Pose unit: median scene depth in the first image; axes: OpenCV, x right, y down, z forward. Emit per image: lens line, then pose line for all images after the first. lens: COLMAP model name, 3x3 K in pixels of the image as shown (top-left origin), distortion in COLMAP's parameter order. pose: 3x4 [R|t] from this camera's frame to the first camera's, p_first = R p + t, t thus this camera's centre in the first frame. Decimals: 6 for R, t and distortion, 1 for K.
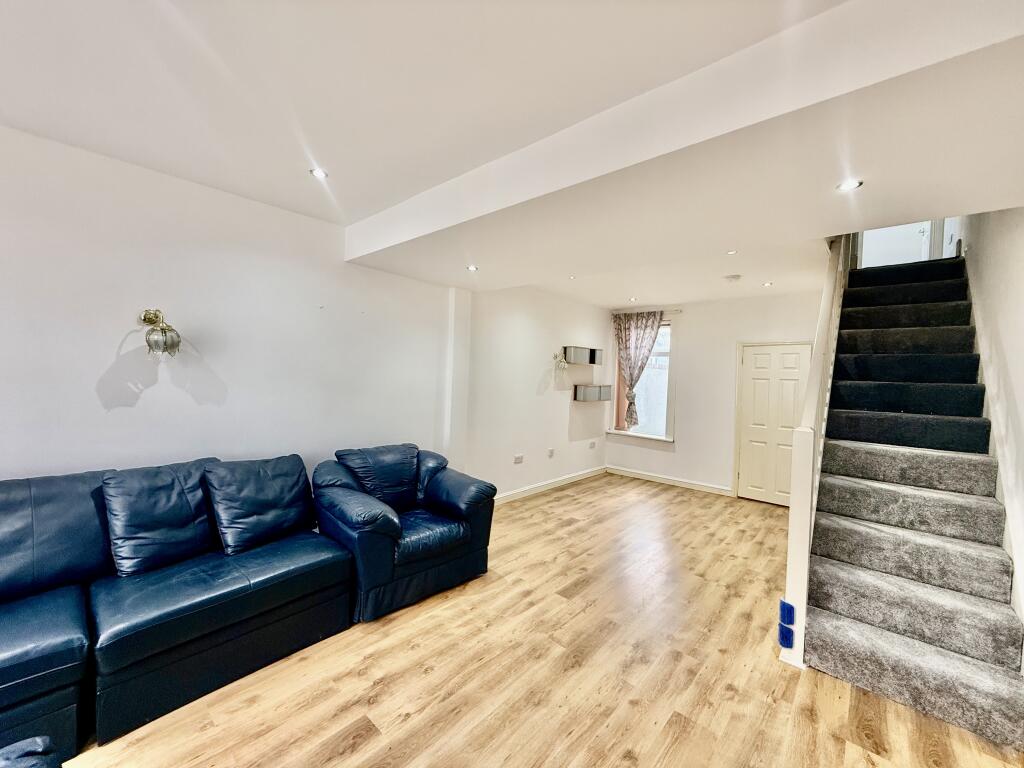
lens RADIAL K [[405.8, 0, 511.5], [0, 405.8, 390.3], [0, 0, 1]] dist [-0.002692, -0.000261]
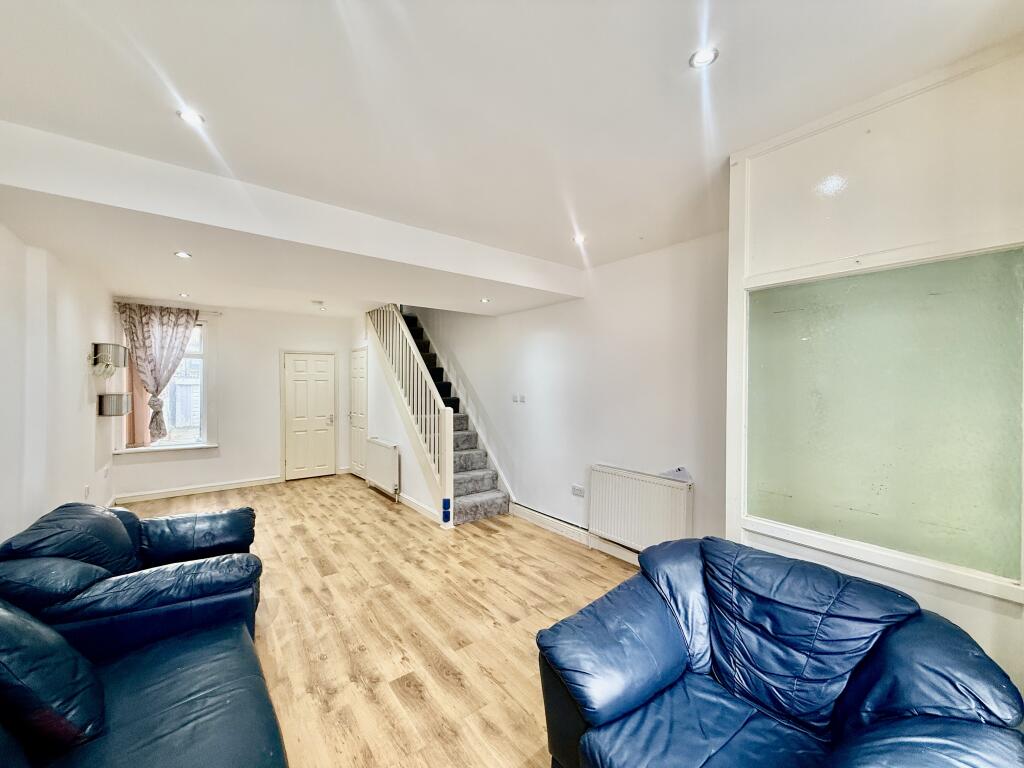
lens RADIAL K [[405.8, 0, 511.5], [0, 405.8, 390.3], [0, 0, 1]] dist [-0.002692, -0.000261]
pose [[0.178267, -0.053765, 0.982512, -0.610978], [0.039405, 0.998095, 0.047468, -0.038220], [-0.983193, 0.030254, 0.180046, 0.178671]]
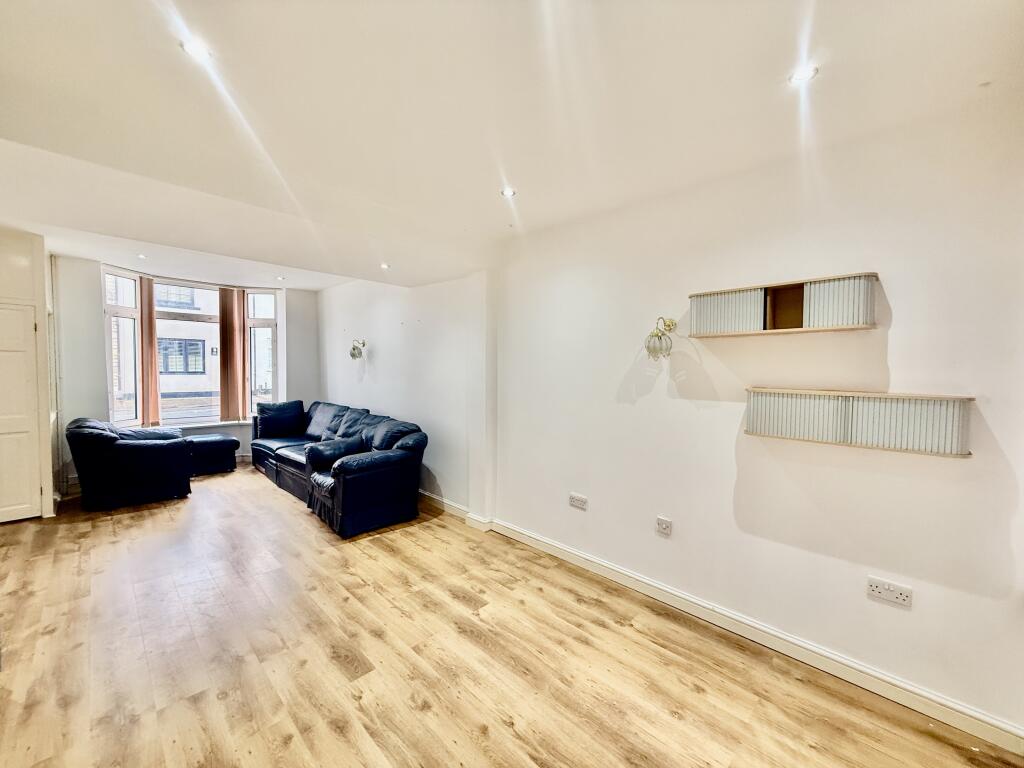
lens RADIAL K [[411.5, 0, 512.0], [0, 411.5, 384.0], [0, 0, 1]] dist [0.001584, -0.000192]
pose [[-0.040383, 0.009271, -0.999141, 0.789757], [-0.055926, 0.998368, 0.011524, -0.013080], [0.997618, 0.056343, -0.039798, 1.110119]]
